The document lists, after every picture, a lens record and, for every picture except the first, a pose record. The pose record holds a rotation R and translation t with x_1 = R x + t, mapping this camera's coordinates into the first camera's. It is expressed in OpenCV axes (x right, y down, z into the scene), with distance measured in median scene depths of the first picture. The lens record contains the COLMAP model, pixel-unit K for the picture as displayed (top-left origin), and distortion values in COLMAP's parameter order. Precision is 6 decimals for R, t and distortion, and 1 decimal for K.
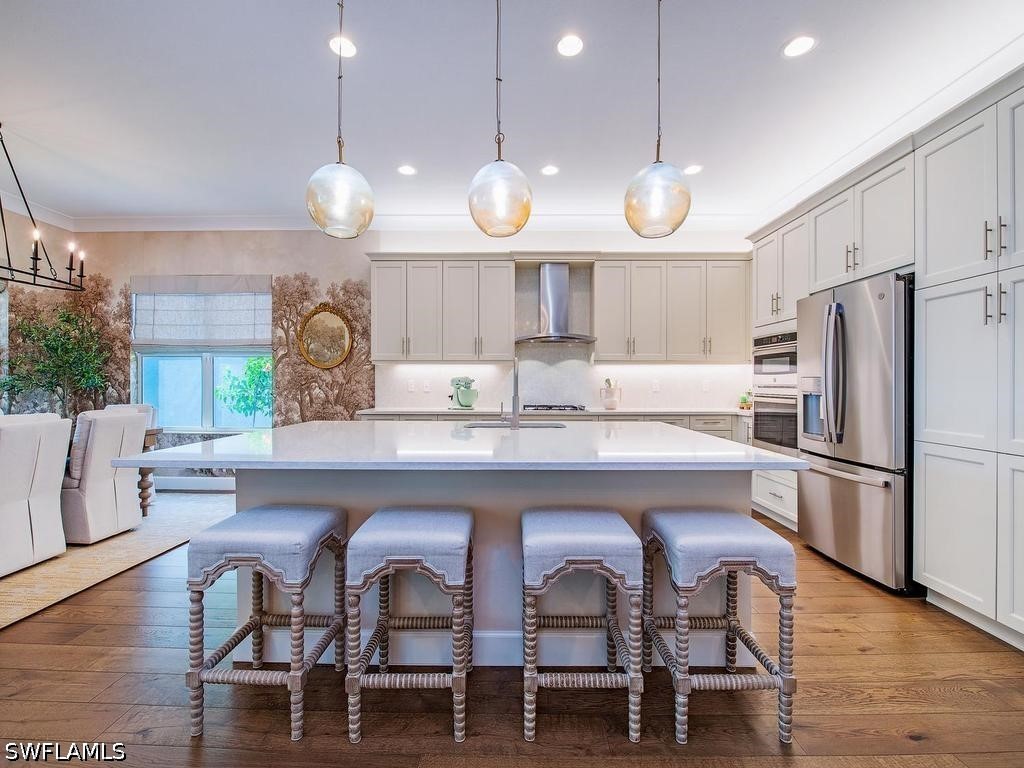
lens RADIAL K [[423.2, 0, 512.0], [0, 423.2, 384.0], [0, 0, 1]] dist [-0.015356, -0.000469]
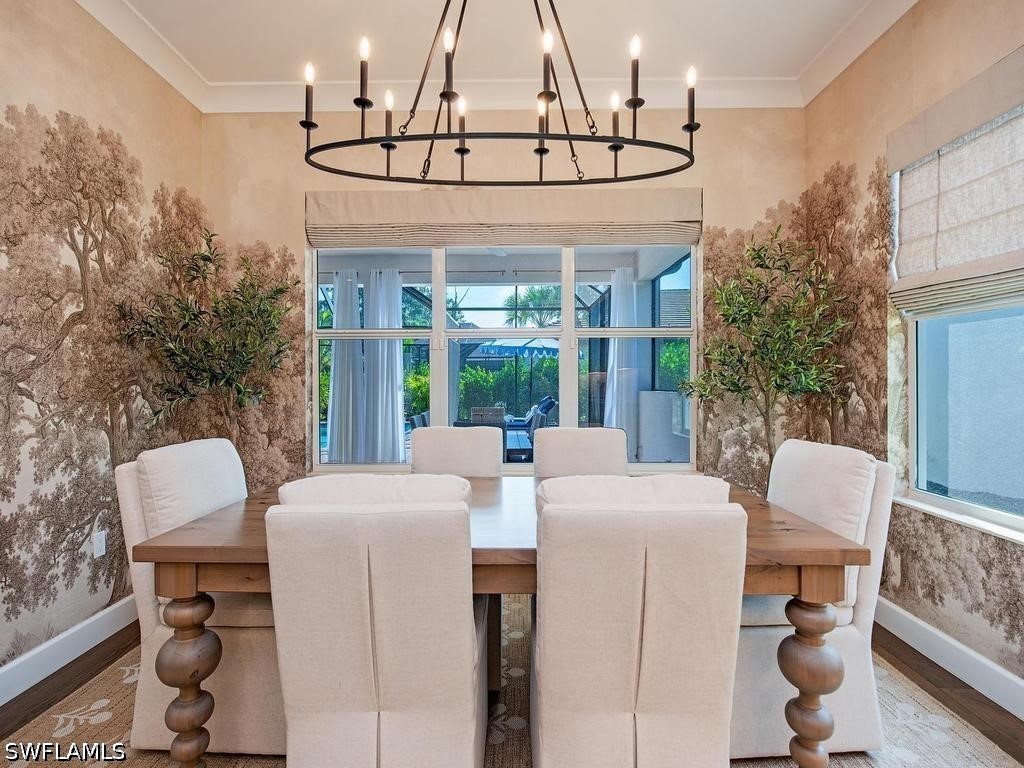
lens RADIAL K [[500.3, 0, 512.0], [0, 500.3, 384.0], [0, 0, 1]] dist [-0.004660, -0.000774]
pose [[0.003661, 0.002394, -0.999990, -0.417355], [0.002389, 0.999994, 0.002402, -0.004748], [0.999990, -0.002397, 0.003656, 0.636328]]
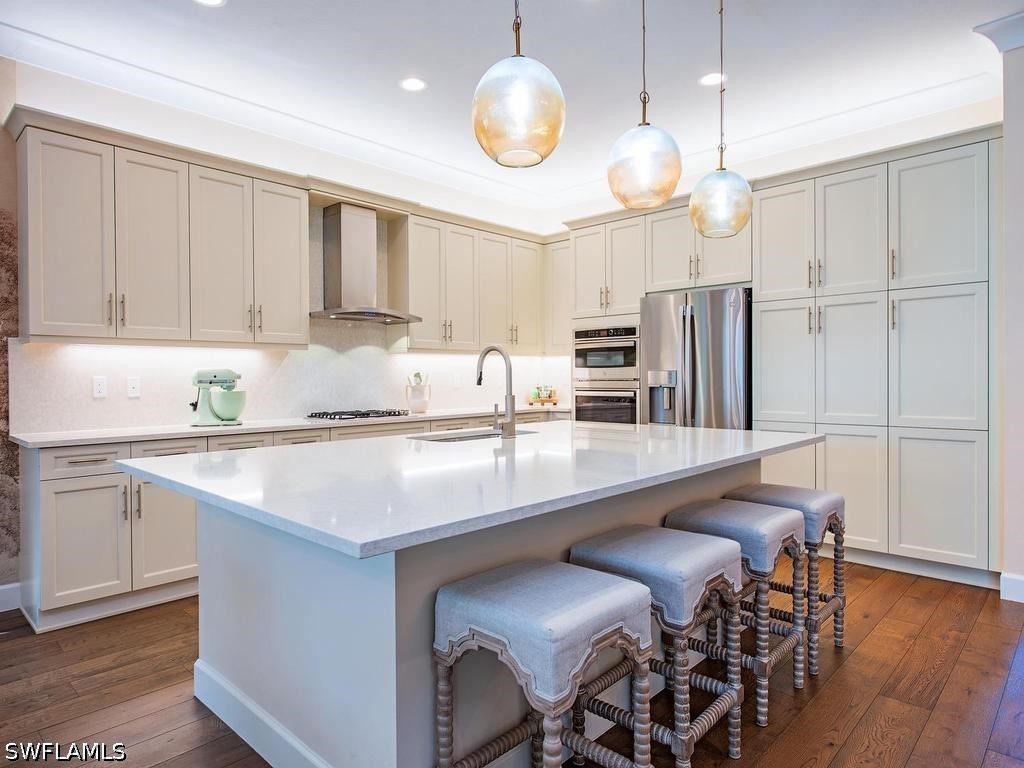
lens RADIAL K [[606.9, 0, 512.0], [0, 606.9, 384.0], [0, 0, 1]] dist [-0.002248, -0.001219]
pose [[0.685534, -0.015764, 0.727870, -0.448755], [0.010669, 0.999876, 0.011607, -0.002822], [-0.727962, -0.000192, 0.685617, 0.132493]]
